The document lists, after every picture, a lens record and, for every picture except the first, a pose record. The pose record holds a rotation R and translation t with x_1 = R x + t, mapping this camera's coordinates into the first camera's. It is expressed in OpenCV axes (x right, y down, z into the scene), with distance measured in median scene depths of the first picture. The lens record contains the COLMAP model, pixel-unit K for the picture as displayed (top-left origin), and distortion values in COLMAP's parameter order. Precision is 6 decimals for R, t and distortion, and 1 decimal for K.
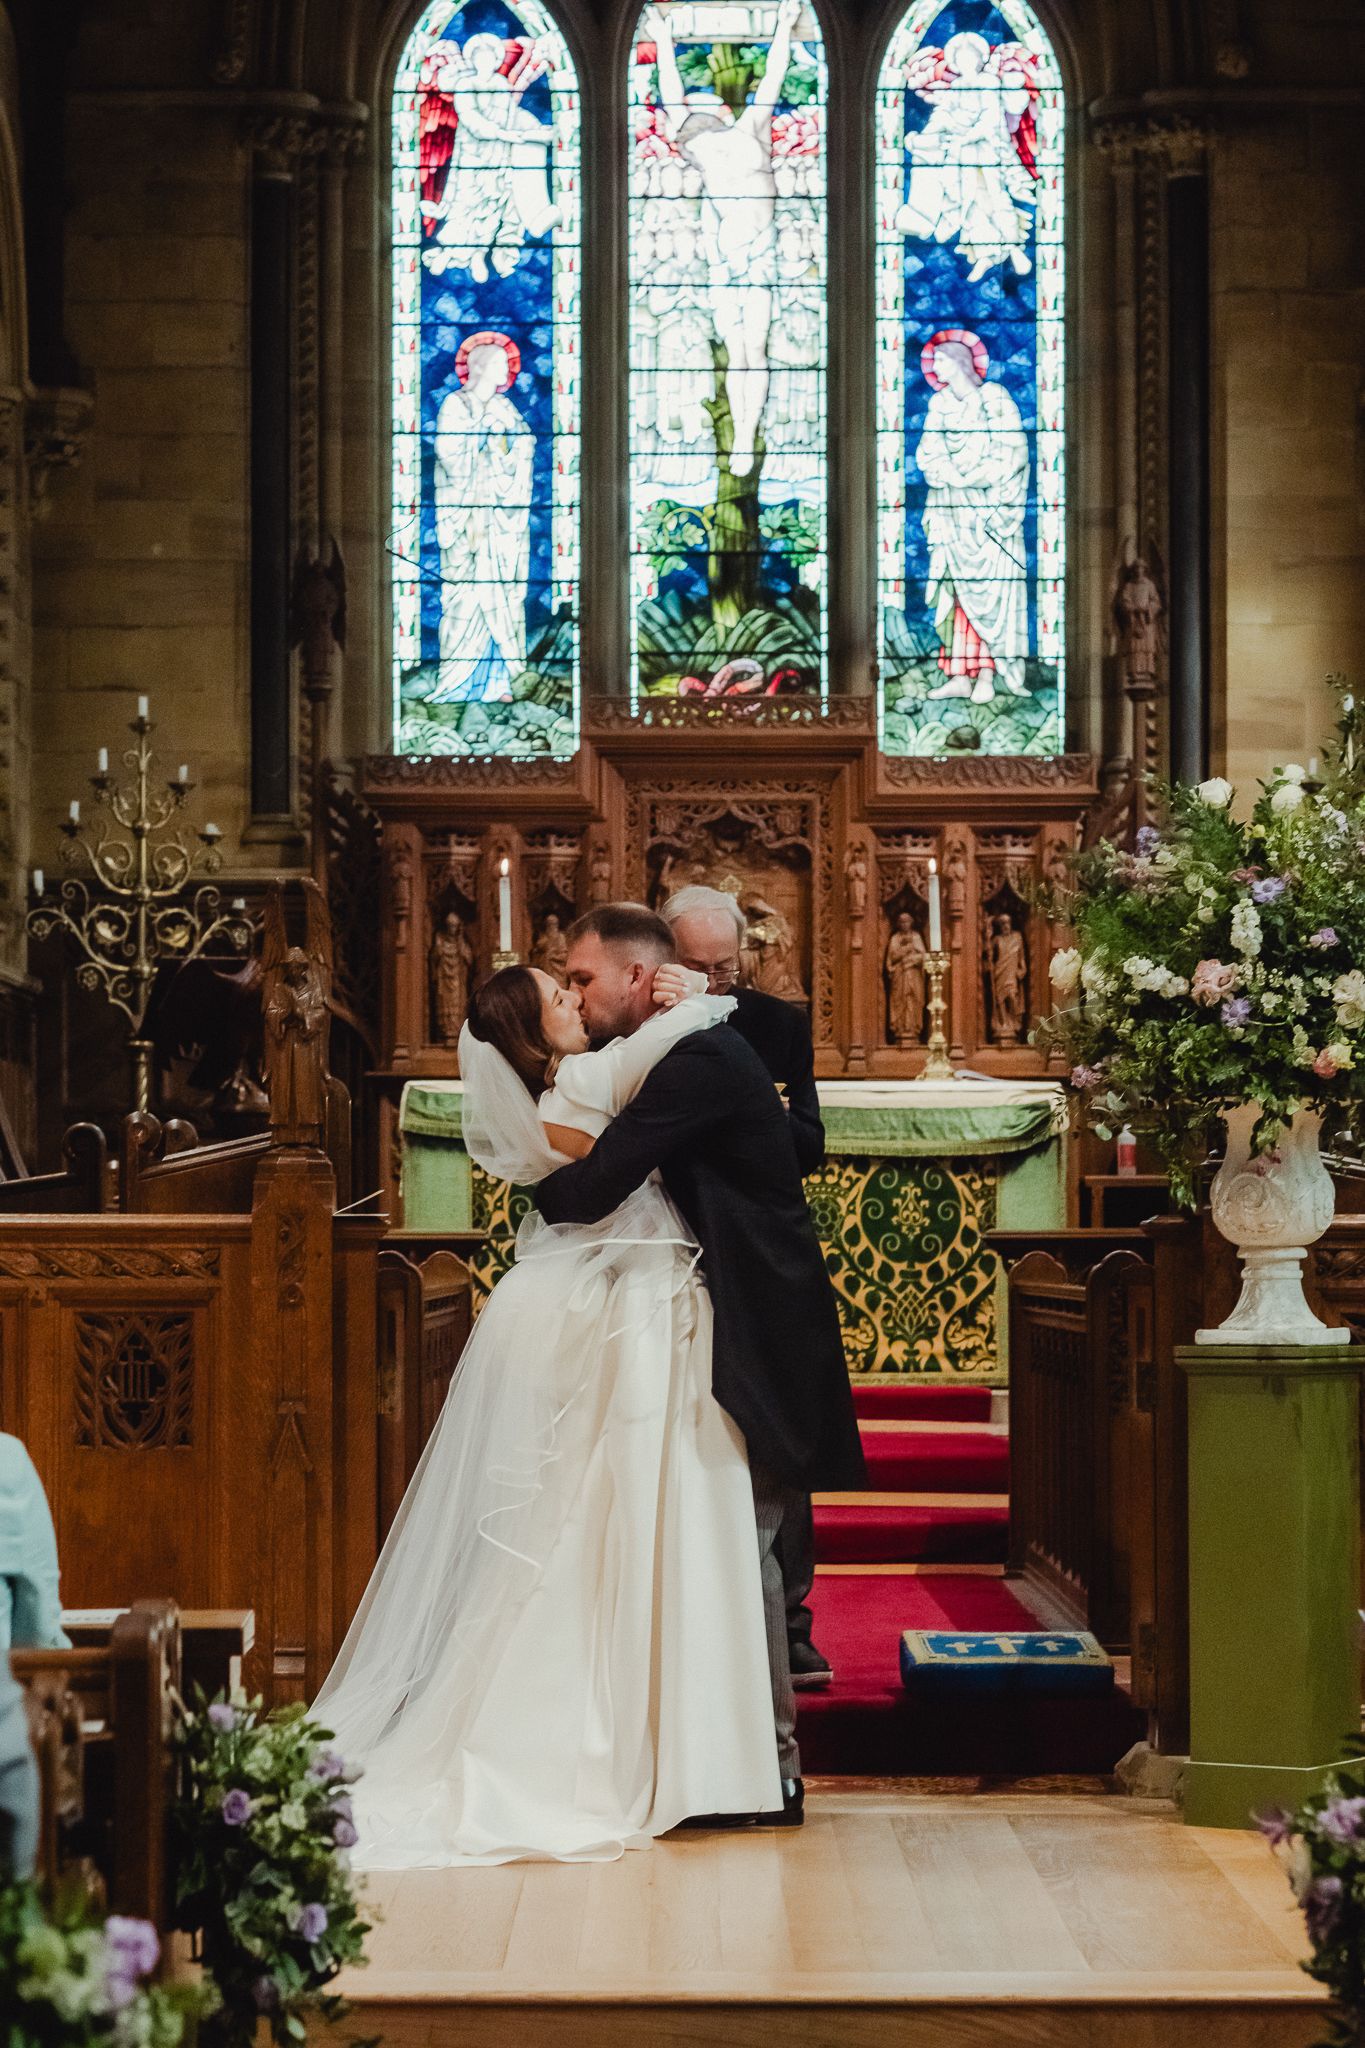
lens RADIAL K [[4949.8, 0, 691.7], [0, 4949.8, 1051.7], [0, 0, 1]] dist [0.158692, -1.416276]
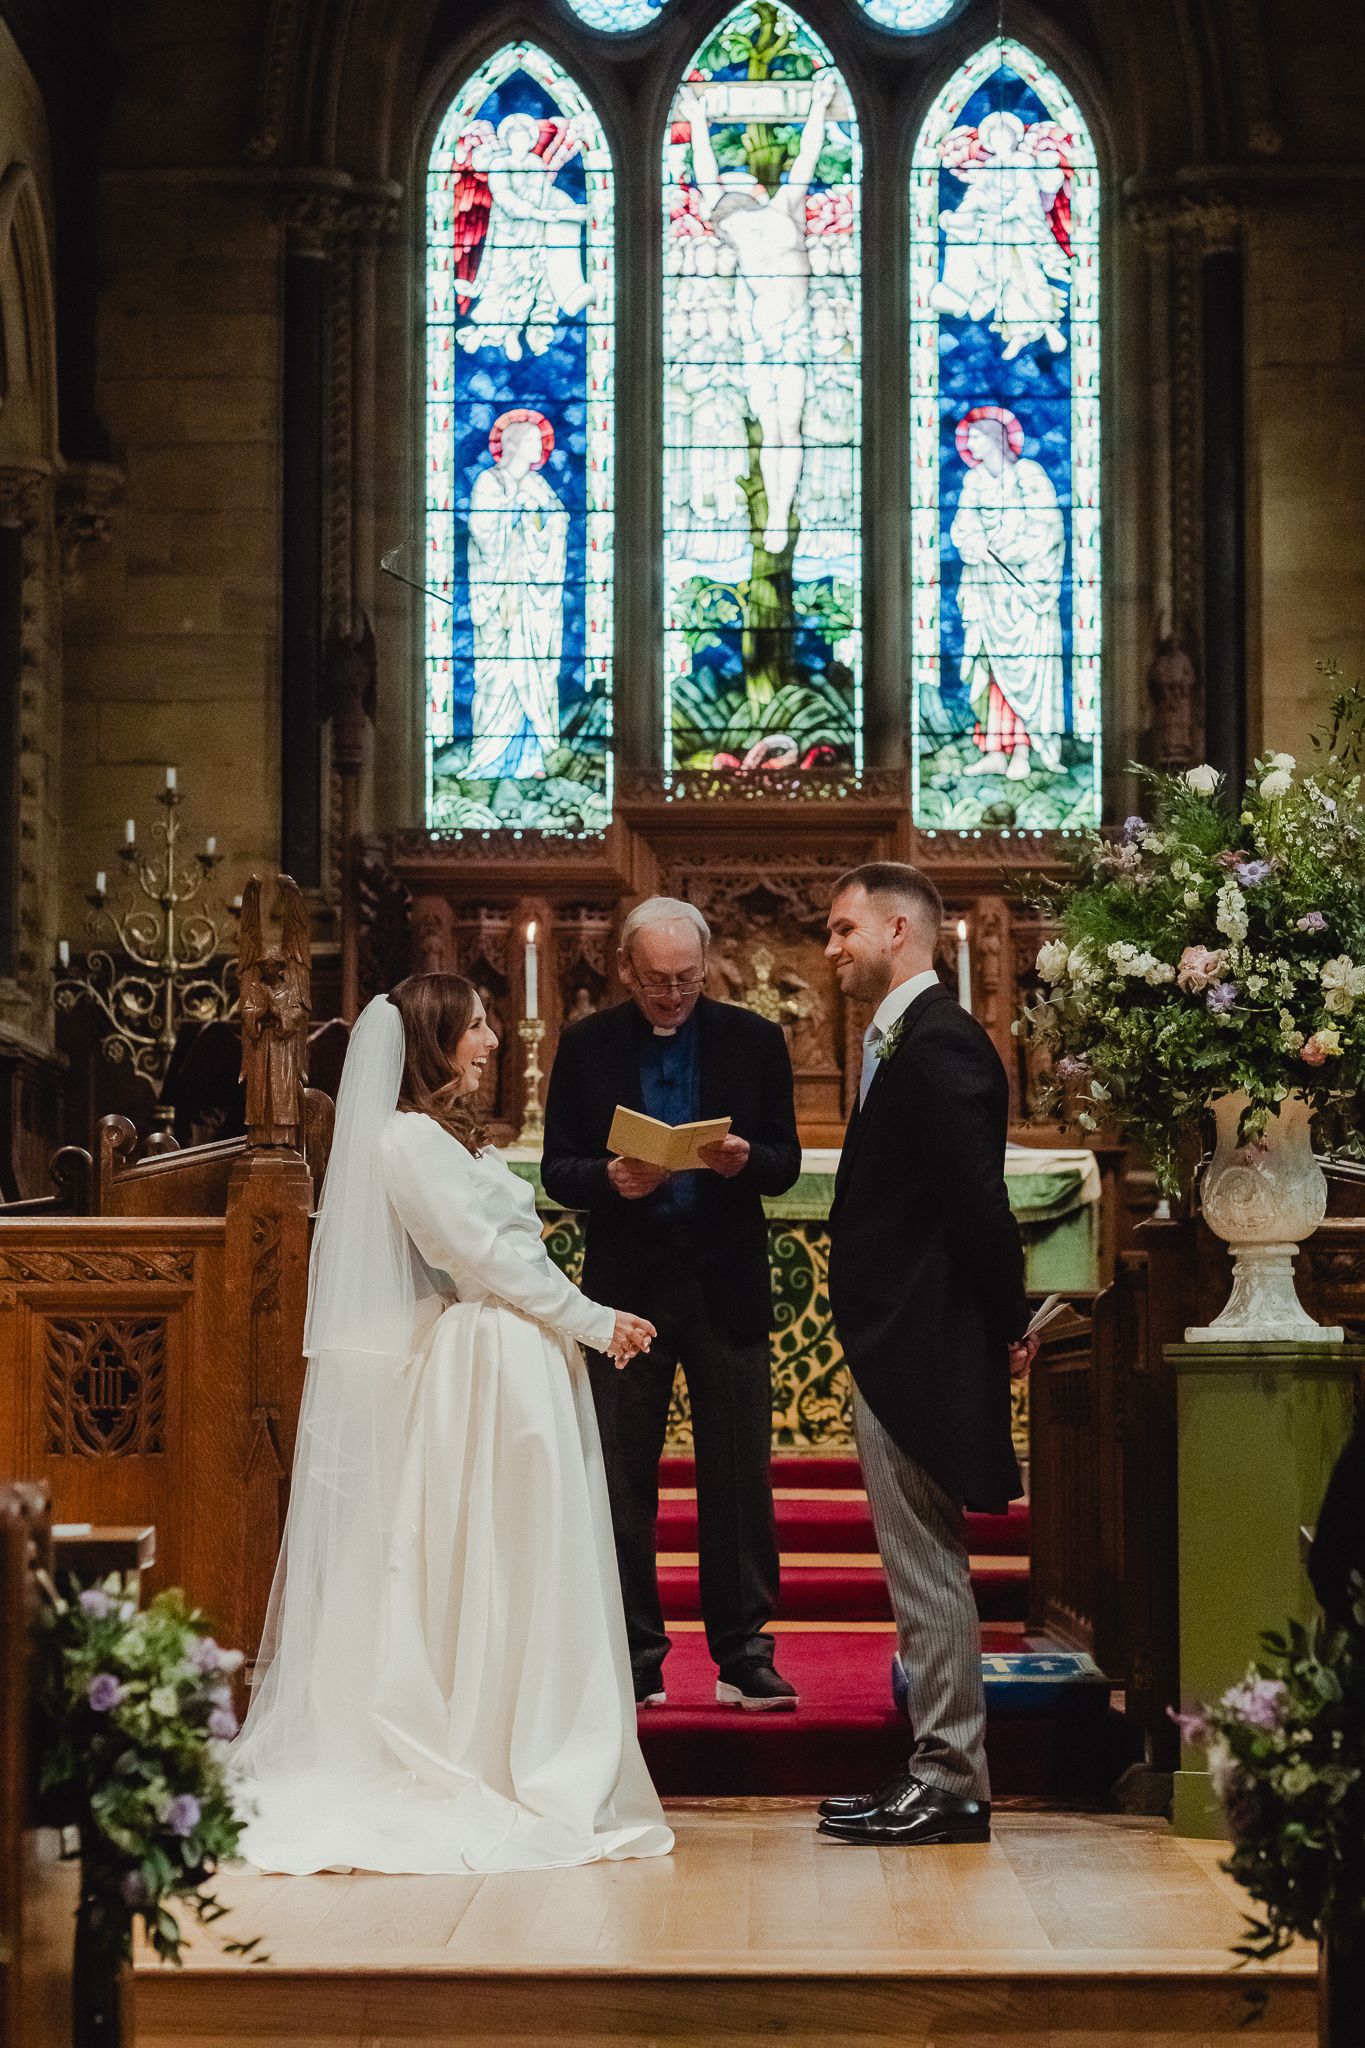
lens RADIAL K [[4930.9, 0, 735.1], [0, 4930.9, 1022.5], [0, 0, 1]] dist [0.114005, -0.445616]
pose [[0.999959, -0.000366, -0.009099, 0.010875], [0.000012, 0.999244, -0.038882, 0.016886], [0.009106, 0.038880, 0.999202, 0.012095]]
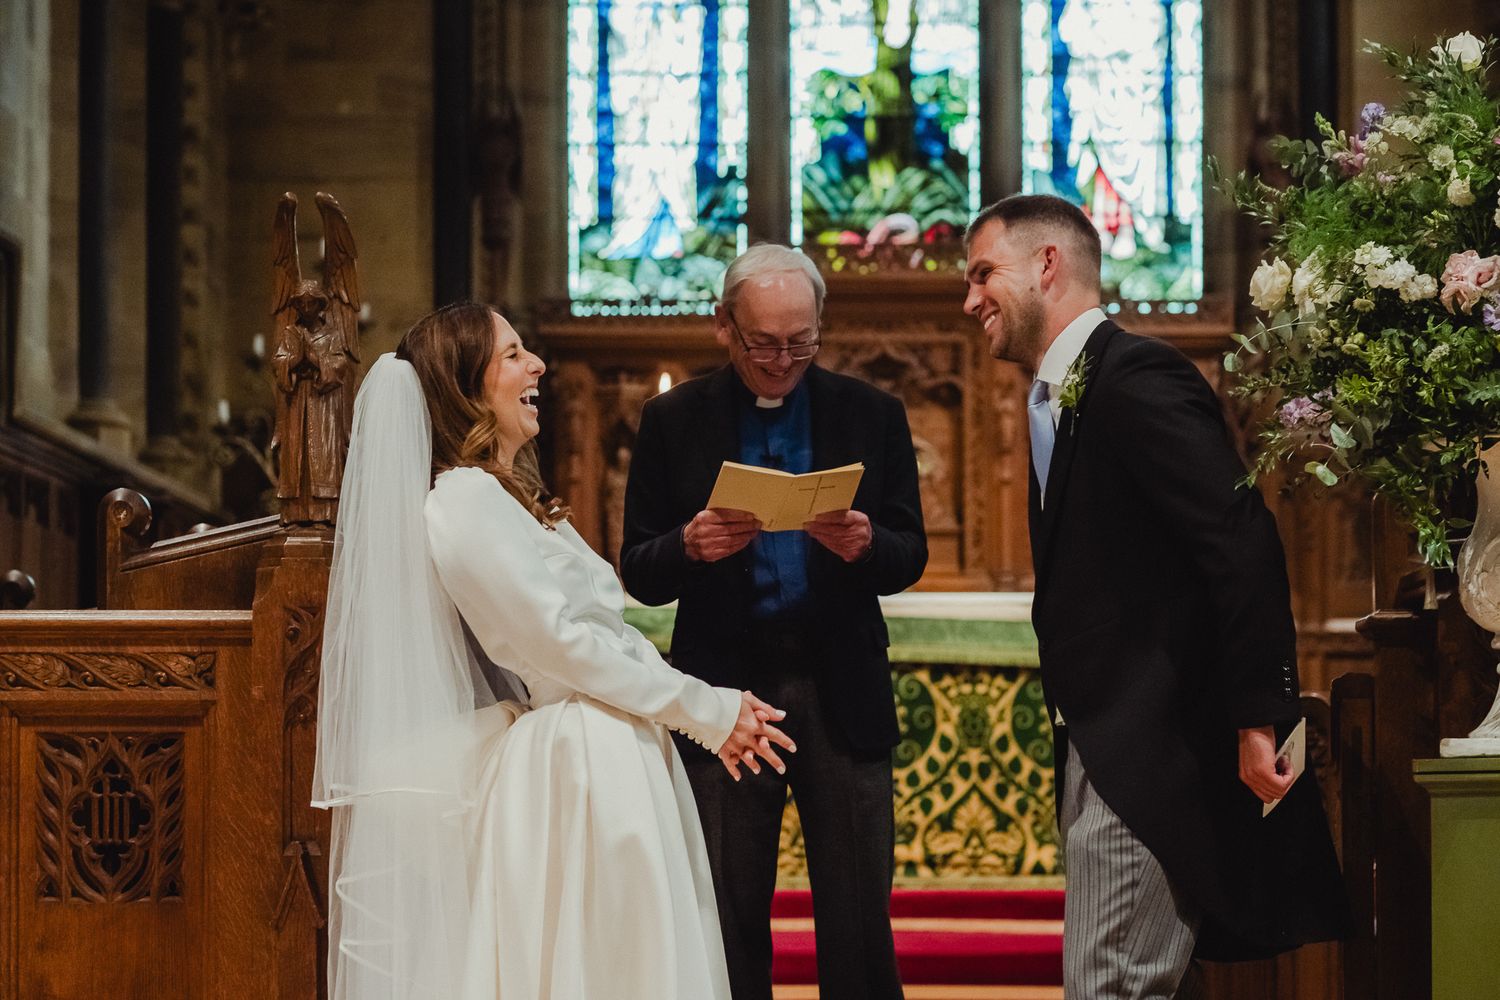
lens RADIAL K [[3662.6, 0, 876.8], [0, 3662.6, 684.4], [0, 0, 1]] dist [0.047932, 0.164205]
pose [[0.999996, -0.001935, -0.001979, 0.007019], [0.001927, 0.999989, -0.004187, 0.024853], [0.001987, 0.004183, 0.999989, 0.210869]]
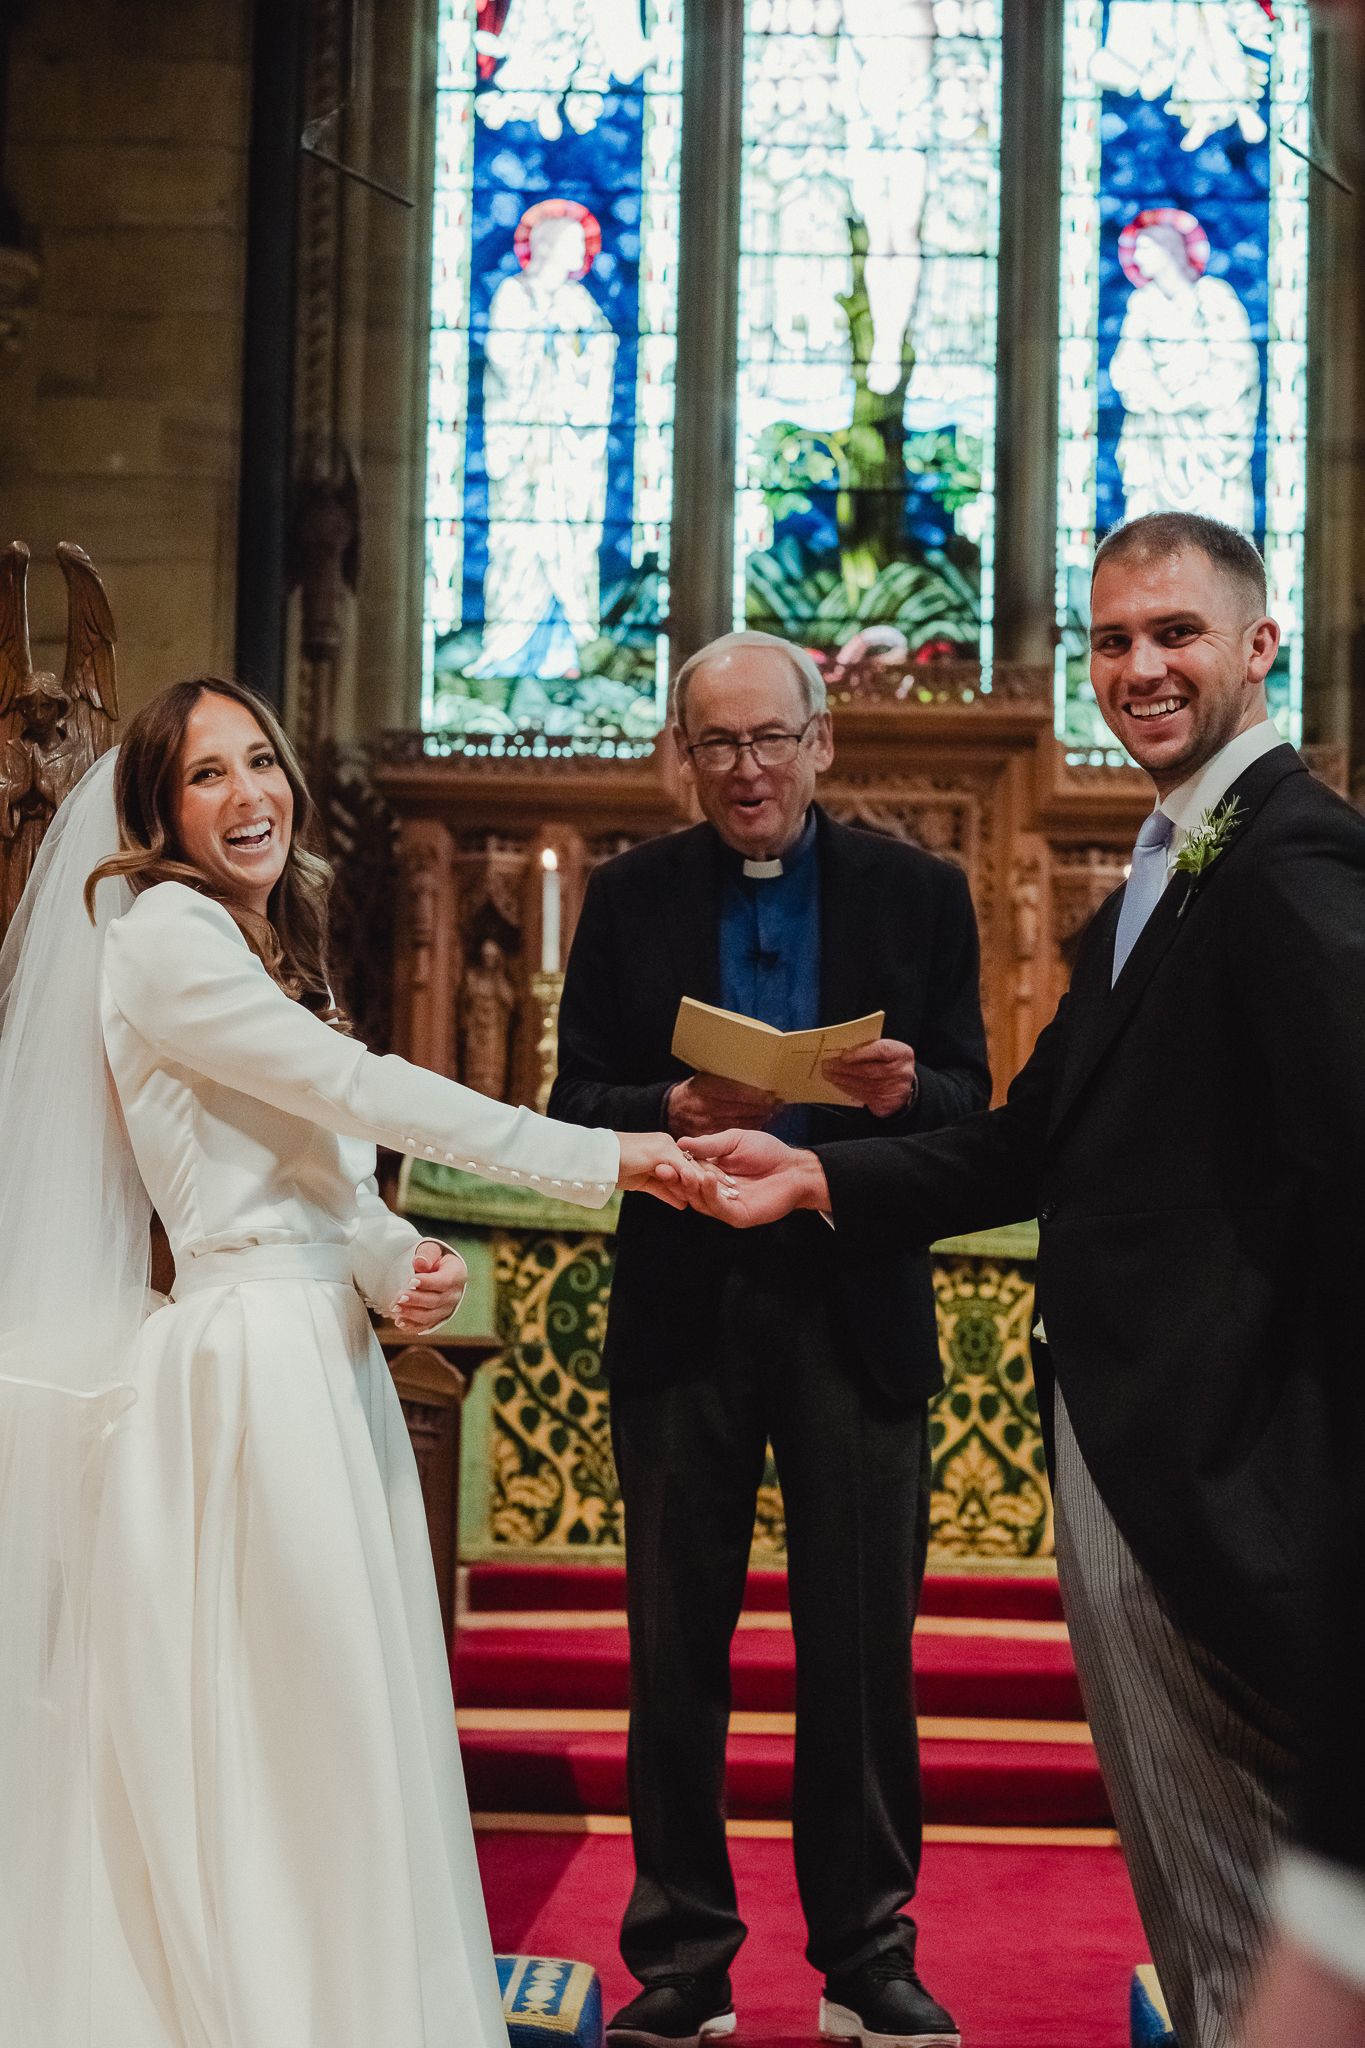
lens RADIAL K [[4930.9, 0, 735.1], [0, 4930.9, 1022.5], [0, 0, 1]] dist [0.114005, -0.445616]
pose [[0.999612, 0.020383, -0.018974, 0.003554], [-0.021383, 0.998308, -0.054064, 0.023433], [0.017840, 0.054449, 0.998357, 0.240372]]
